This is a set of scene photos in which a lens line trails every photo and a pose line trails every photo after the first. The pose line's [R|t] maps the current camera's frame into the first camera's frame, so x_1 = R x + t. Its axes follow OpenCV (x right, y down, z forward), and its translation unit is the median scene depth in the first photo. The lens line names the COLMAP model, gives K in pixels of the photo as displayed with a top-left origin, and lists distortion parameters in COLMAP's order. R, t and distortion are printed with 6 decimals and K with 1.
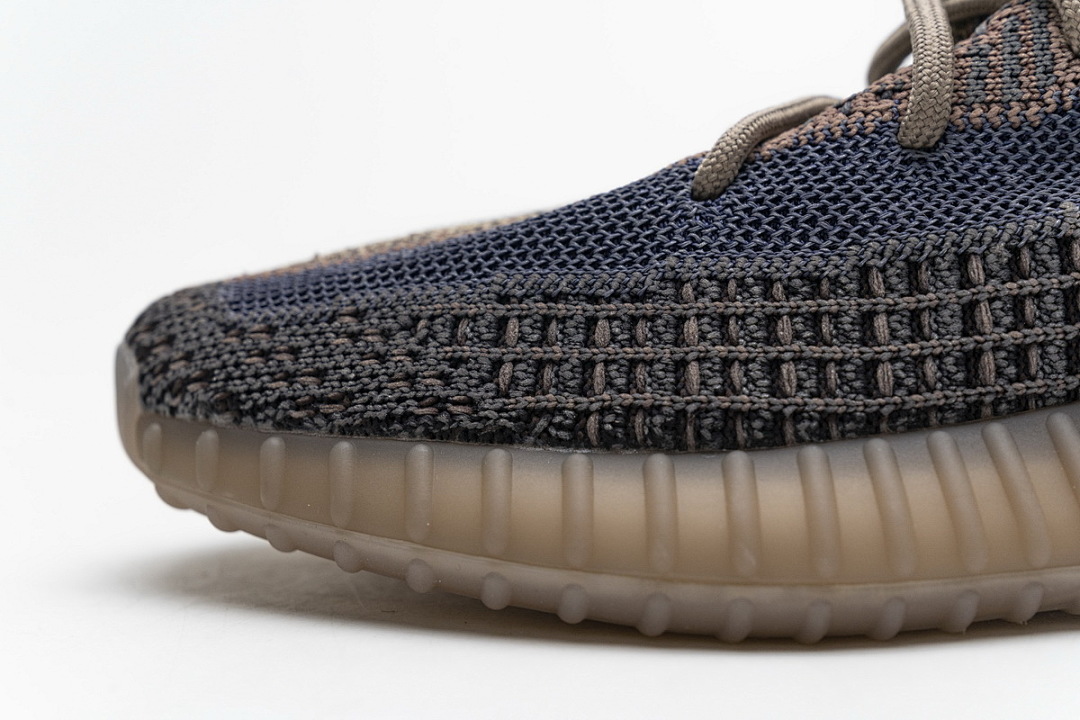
lens RADIAL K [[2057.5, 0, 540.4], [0, 2057.5, 354.4], [0, 0, 1]] dist [0.035147, 0.000000]
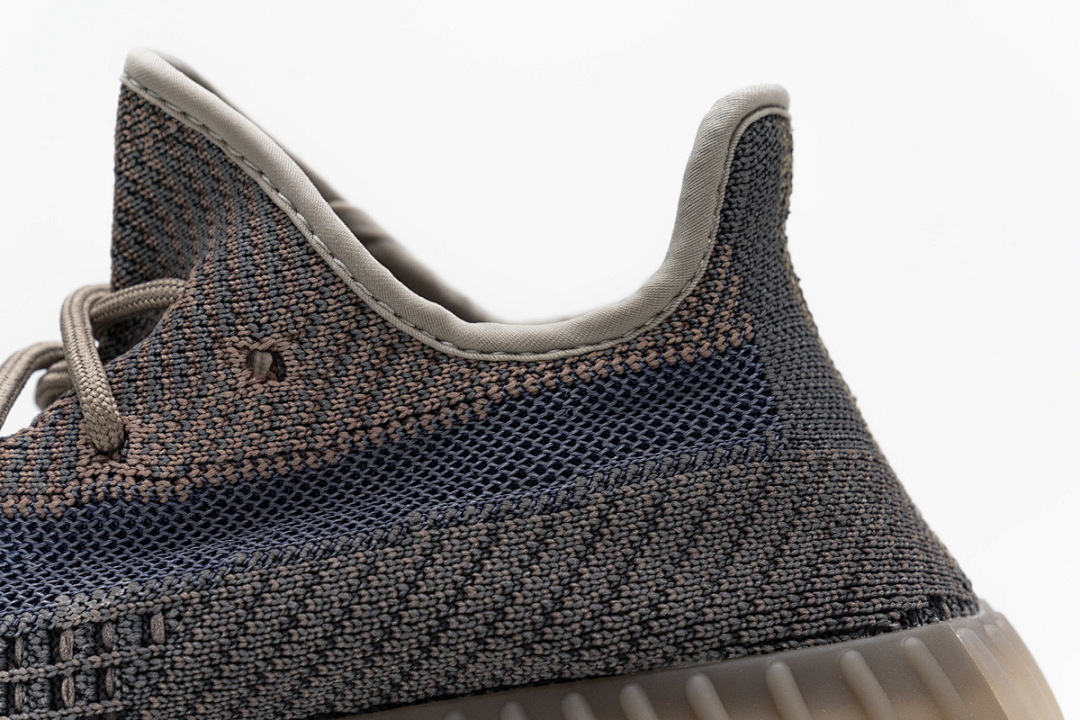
lens RADIAL K [[2057.5, 0, 544.9], [0, 2057.5, 360.6], [0, 0, 1]] dist [0.035147, 0.000000]
pose [[0.999680, -0.002284, 0.025198, 0.474075], [0.002553, 0.999940, -0.010623, -0.182614], [-0.025173, 0.010684, 0.999626, -0.112772]]
